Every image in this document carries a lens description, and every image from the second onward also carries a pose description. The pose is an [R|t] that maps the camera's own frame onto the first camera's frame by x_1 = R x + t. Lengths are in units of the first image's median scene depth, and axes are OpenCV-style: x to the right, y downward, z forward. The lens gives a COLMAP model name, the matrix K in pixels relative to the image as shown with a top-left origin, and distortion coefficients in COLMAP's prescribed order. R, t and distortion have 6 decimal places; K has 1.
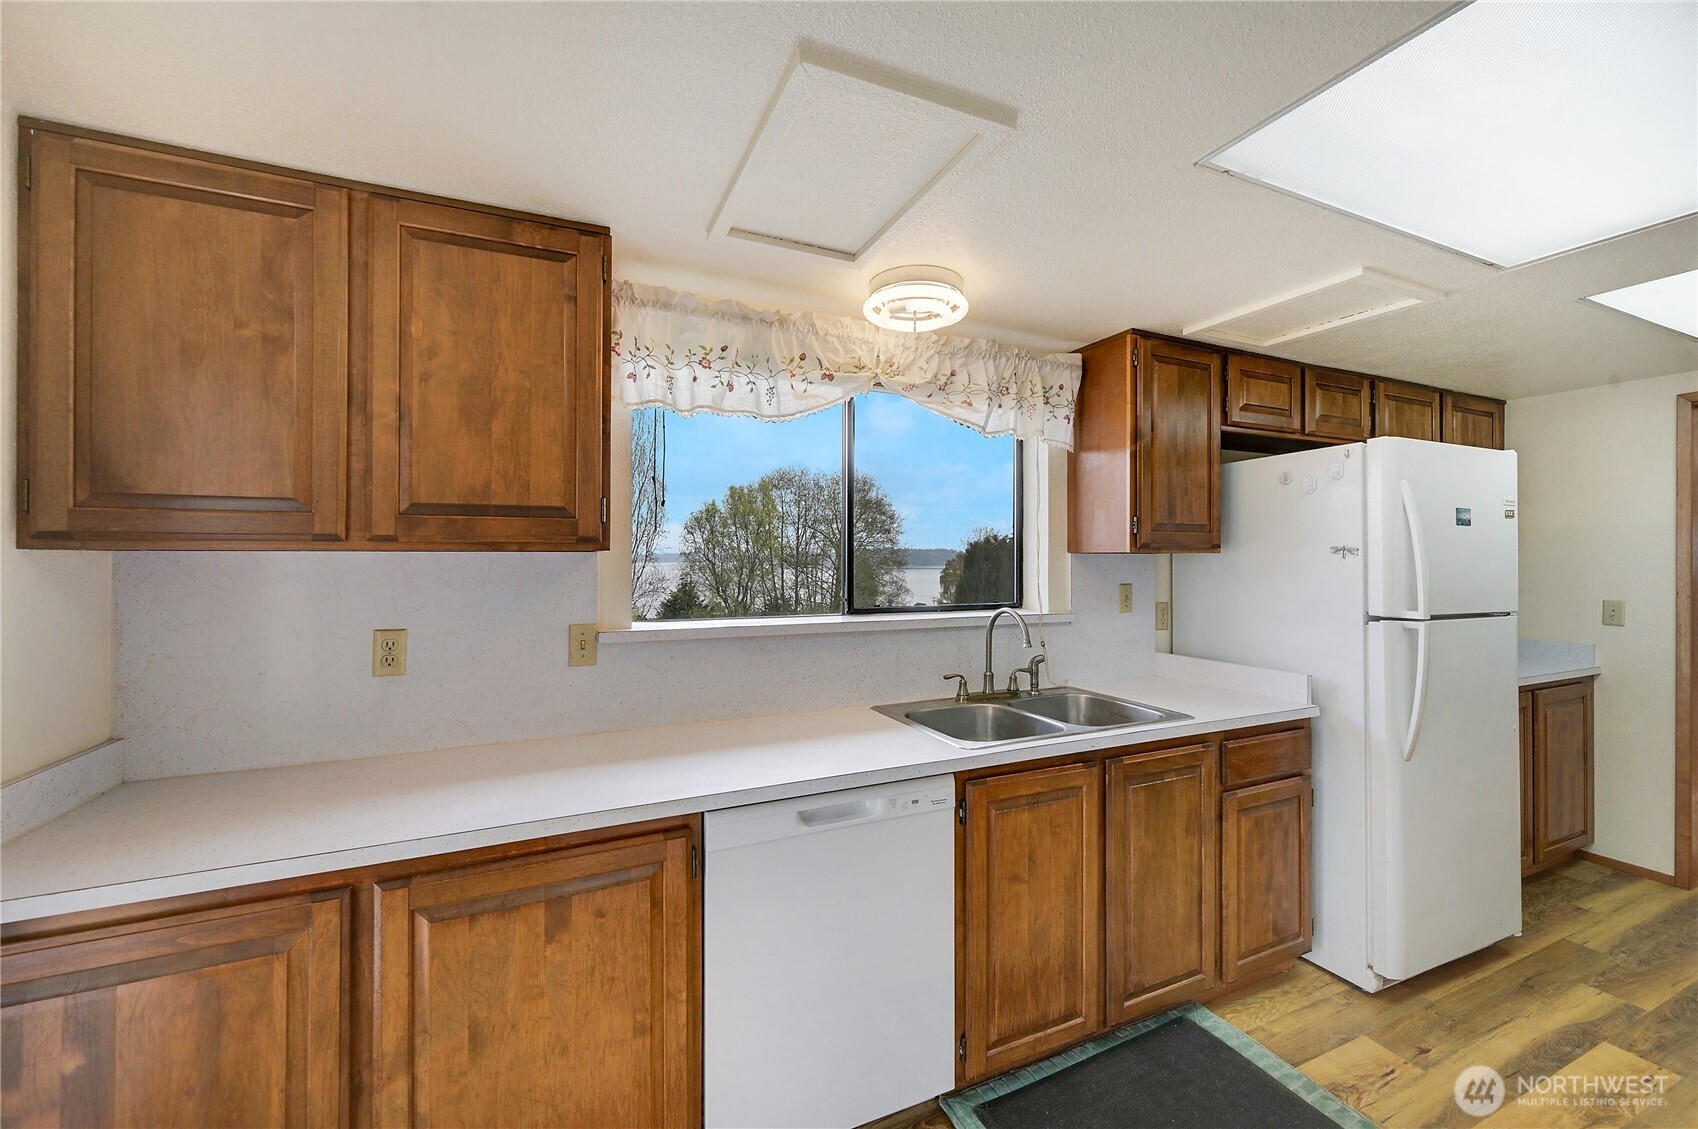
lens RADIAL K [[690.4, 0, 892.2], [0, 690.4, 552.1], [0, 0, 1]] dist [-0.002302, 0.000960]
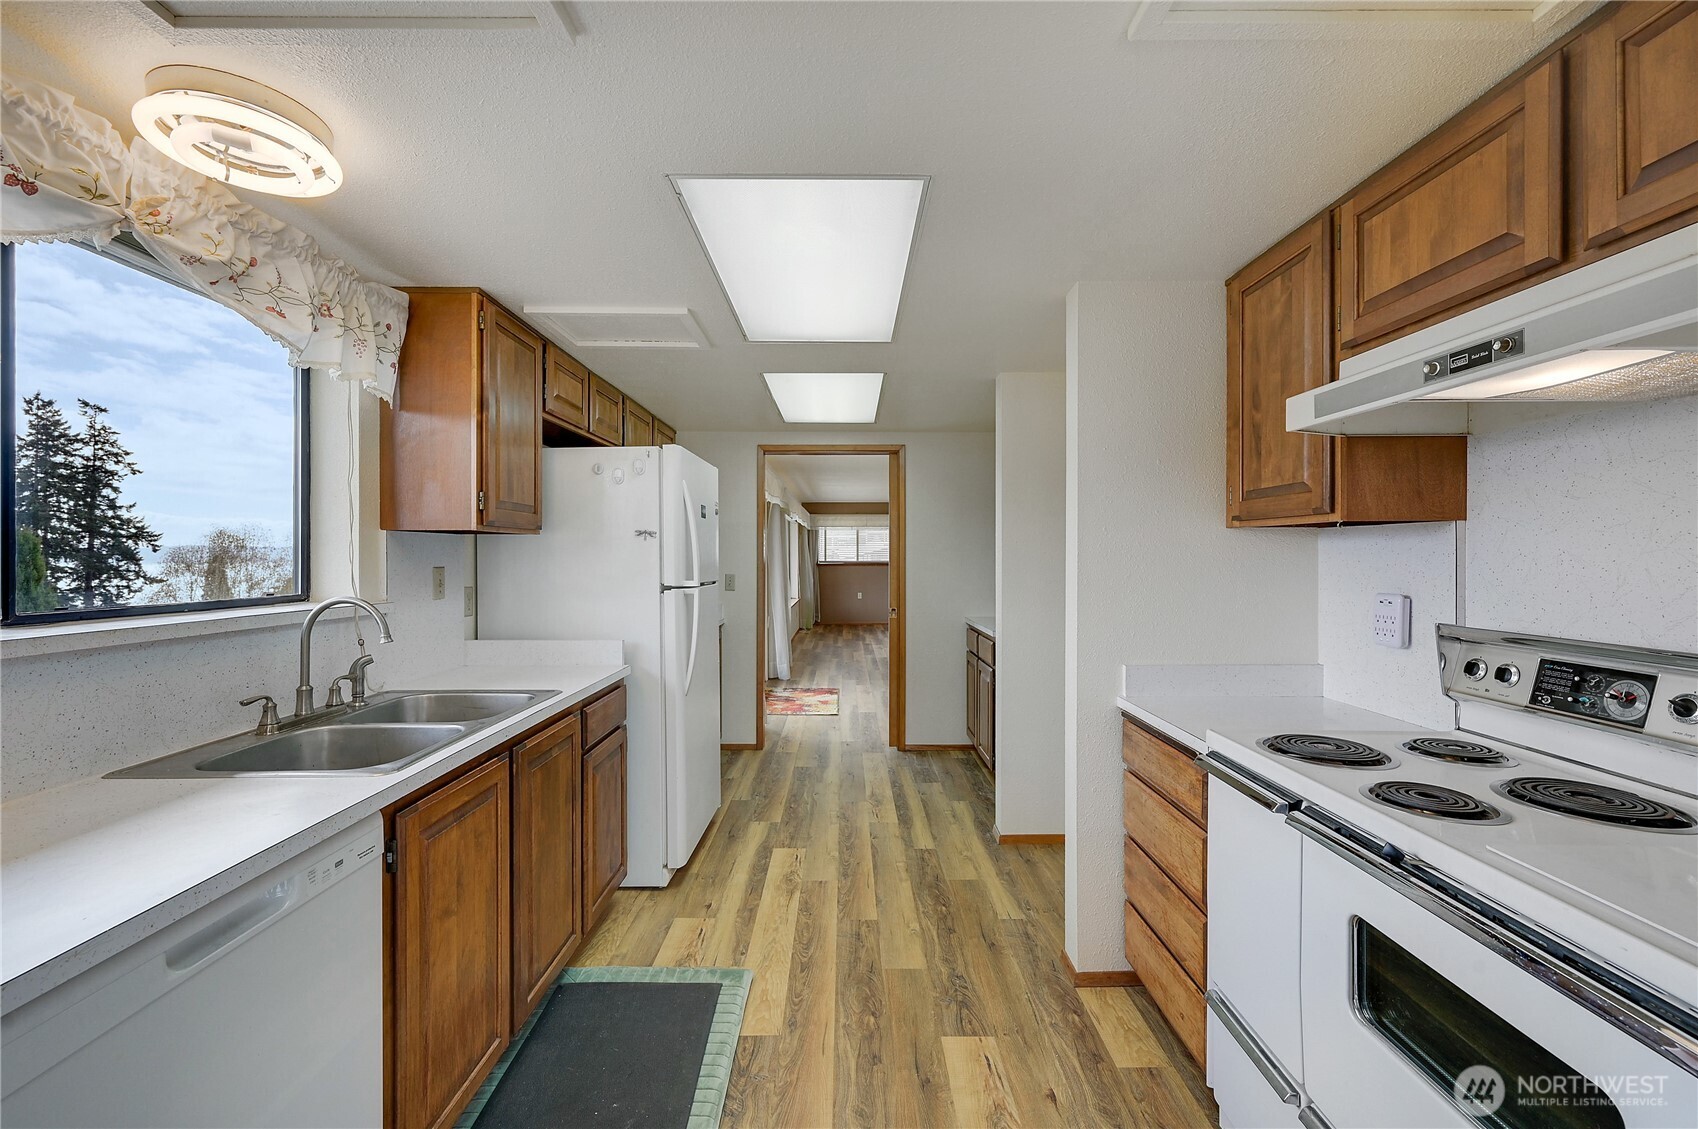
lens RADIAL K [[690.4, 0, 838.6], [0, 690.4, 553.9], [0, 0, 1]] dist [-0.002302, 0.000960]
pose [[0.419986, 0.002240, 0.907528, -0.295289], [-0.005177, 0.999987, -0.000073, 0.030650], [-0.907516, -0.004668, 0.419992, 0.178524]]
